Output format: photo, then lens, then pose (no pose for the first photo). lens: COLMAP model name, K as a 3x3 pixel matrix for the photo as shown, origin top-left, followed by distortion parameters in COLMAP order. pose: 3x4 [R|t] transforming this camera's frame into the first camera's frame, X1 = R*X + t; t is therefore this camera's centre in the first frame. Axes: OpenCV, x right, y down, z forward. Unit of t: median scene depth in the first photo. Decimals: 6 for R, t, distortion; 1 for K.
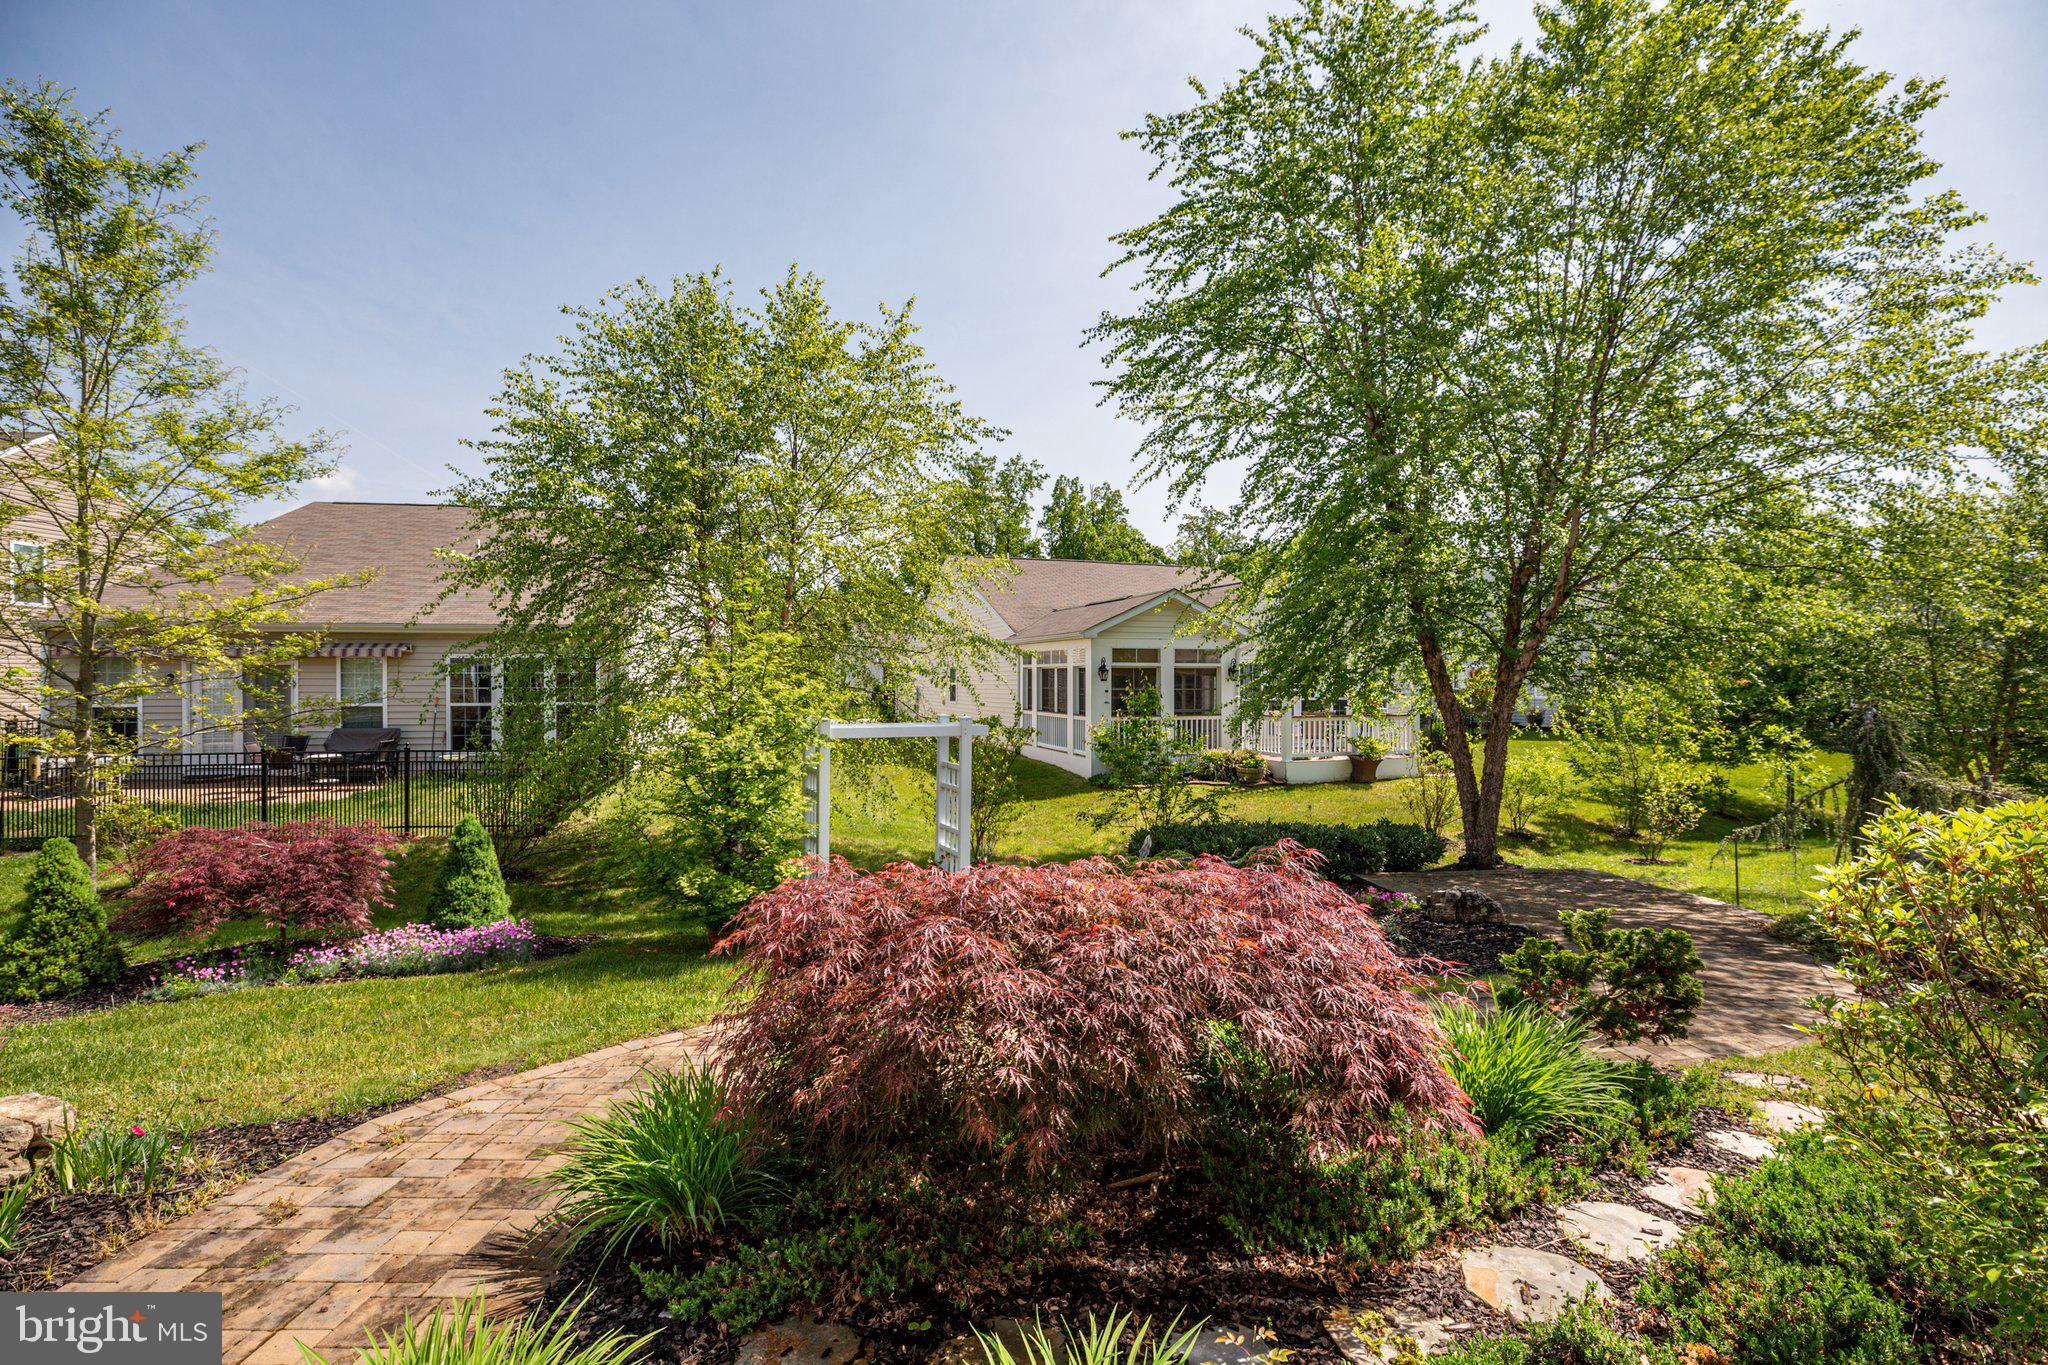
lens RADIAL K [[955.1, 0, 1040.8], [0, 955.1, 701.1], [0, 0, 1]] dist [-0.006883, 0.000464]
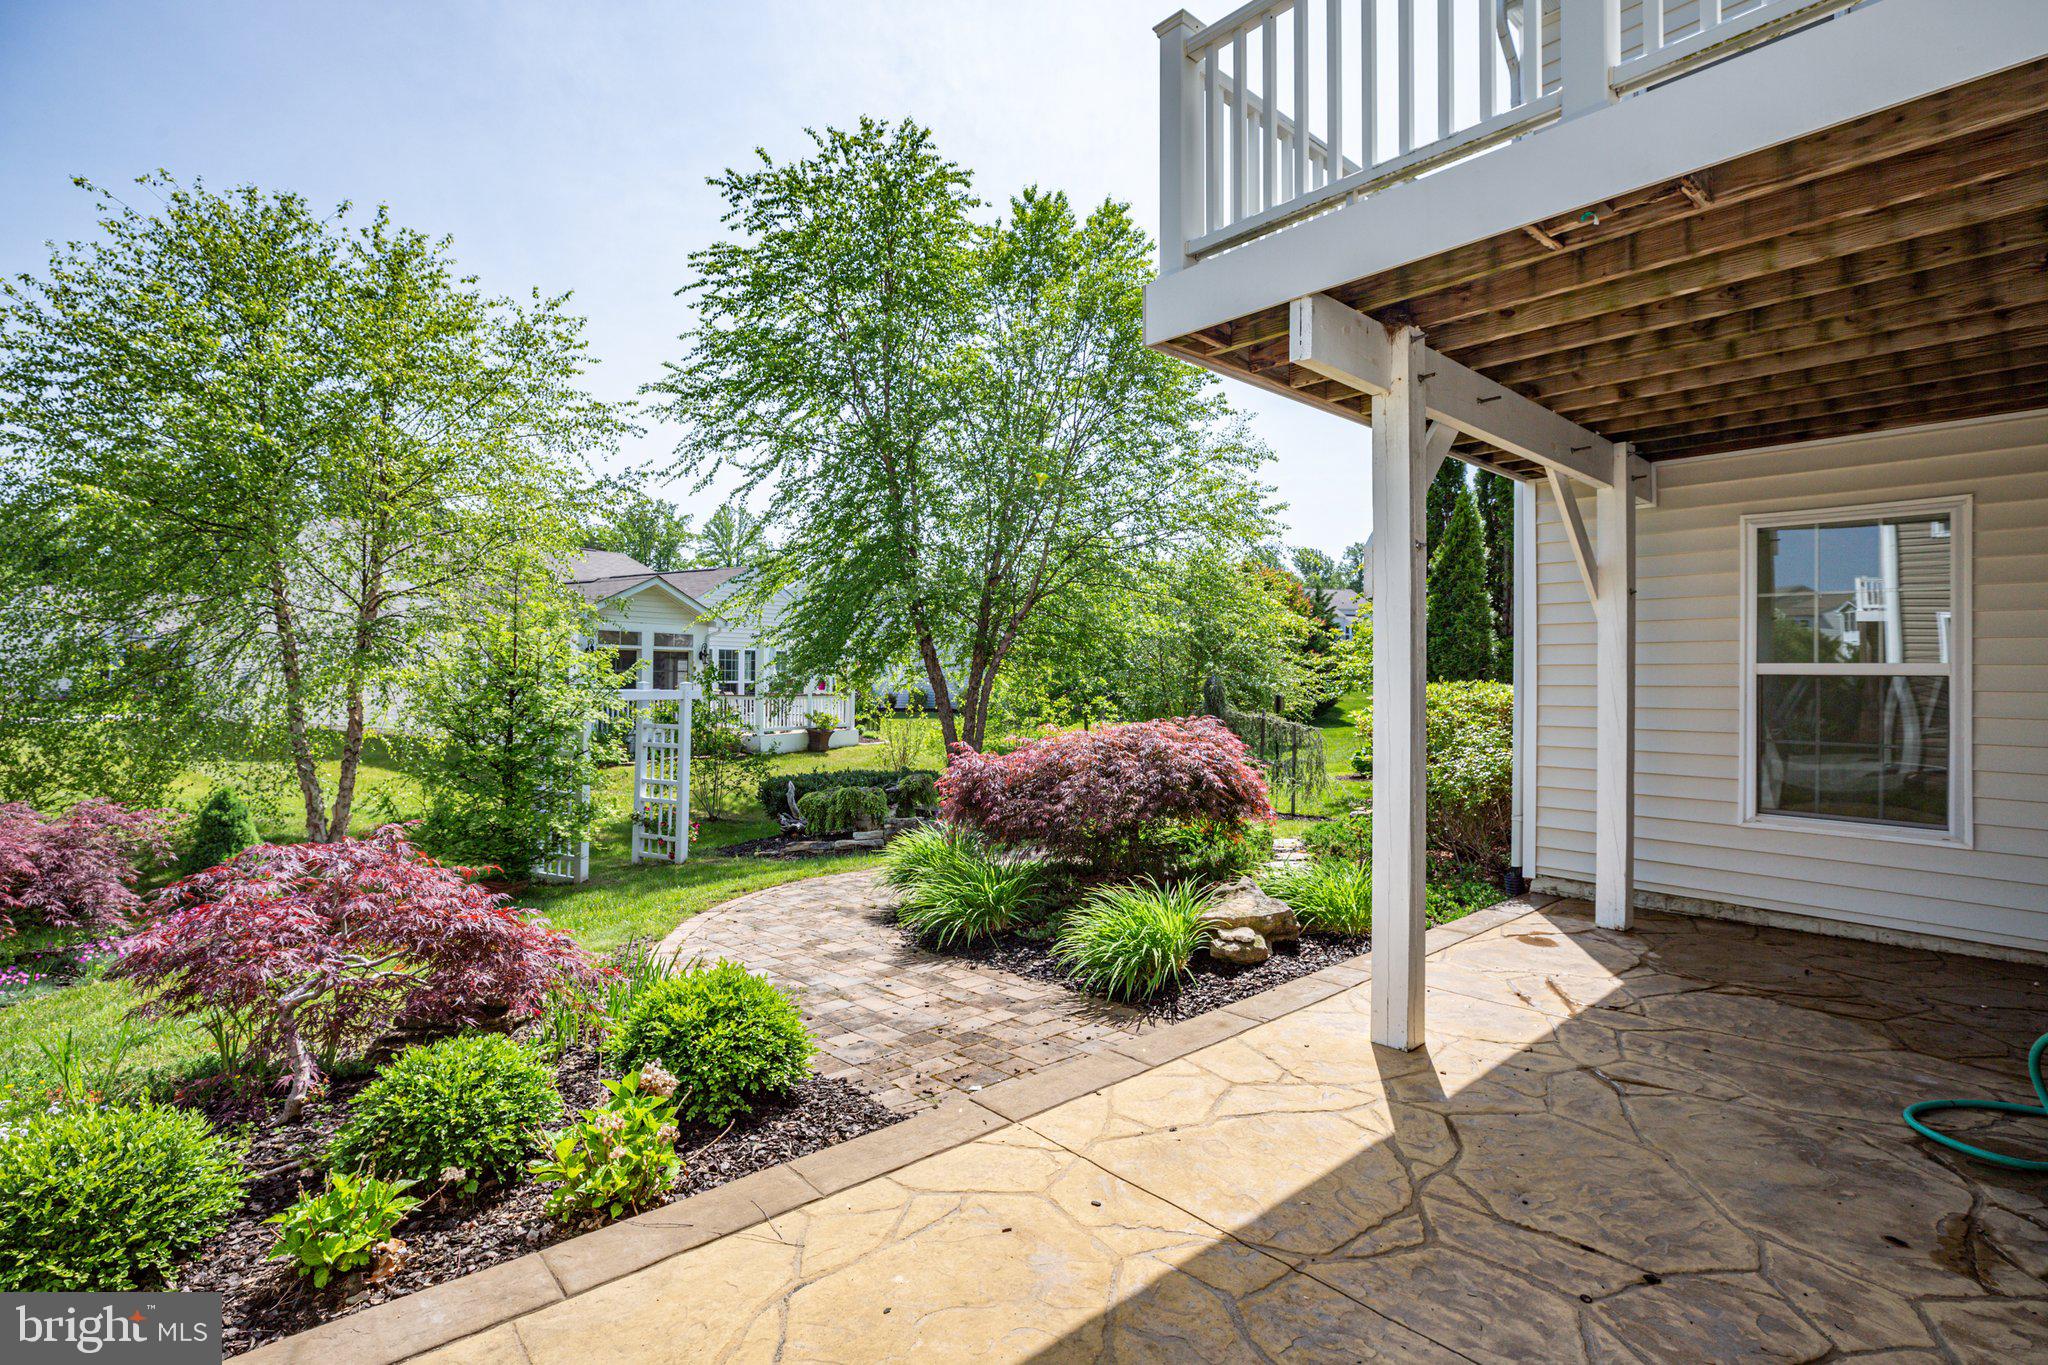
lens RADIAL K [[955.1, 0, 1016.2], [0, 955.1, 684.3], [0, 0, 1]] dist [-0.006883, 0.000464]
pose [[0.768345, 0.000503, 0.640035, -0.344305], [0.006925, 0.999935, -0.009100, 0.022893], [-0.639998, 0.011424, 0.768291, -0.100246]]
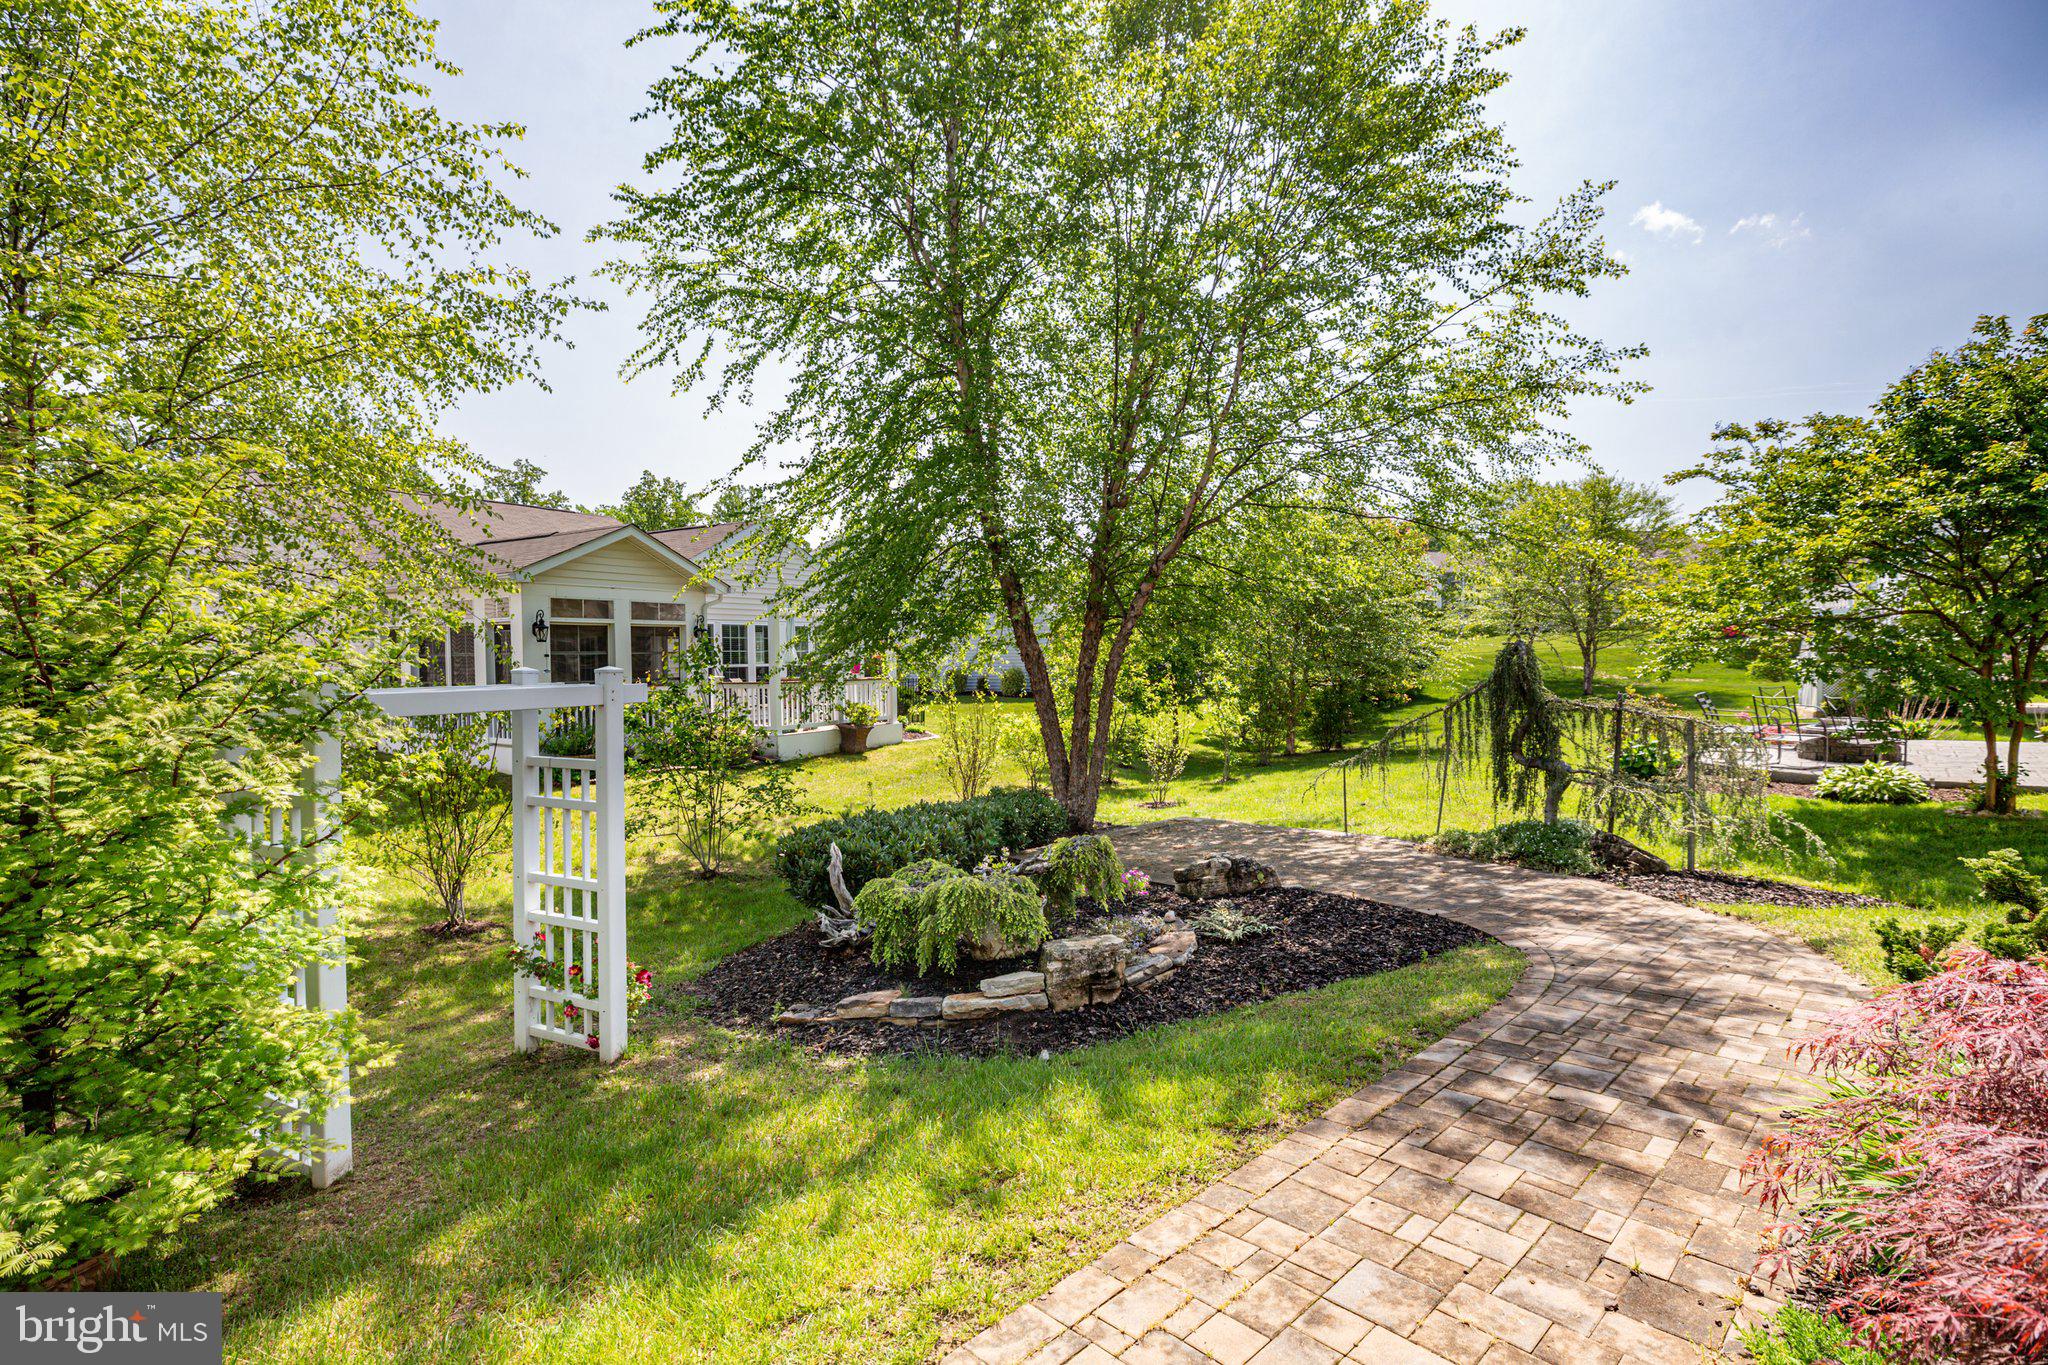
lens RADIAL K [[955.1, 0, 1009.6], [0, 955.1, 676.7], [0, 0, 1]] dist [-0.006883, 0.000464]
pose [[0.782063, -0.023490, 0.622757, -0.161853], [0.026687, 0.999635, 0.004192, 0.018991], [-0.622628, 0.013341, 0.782404, 0.293815]]
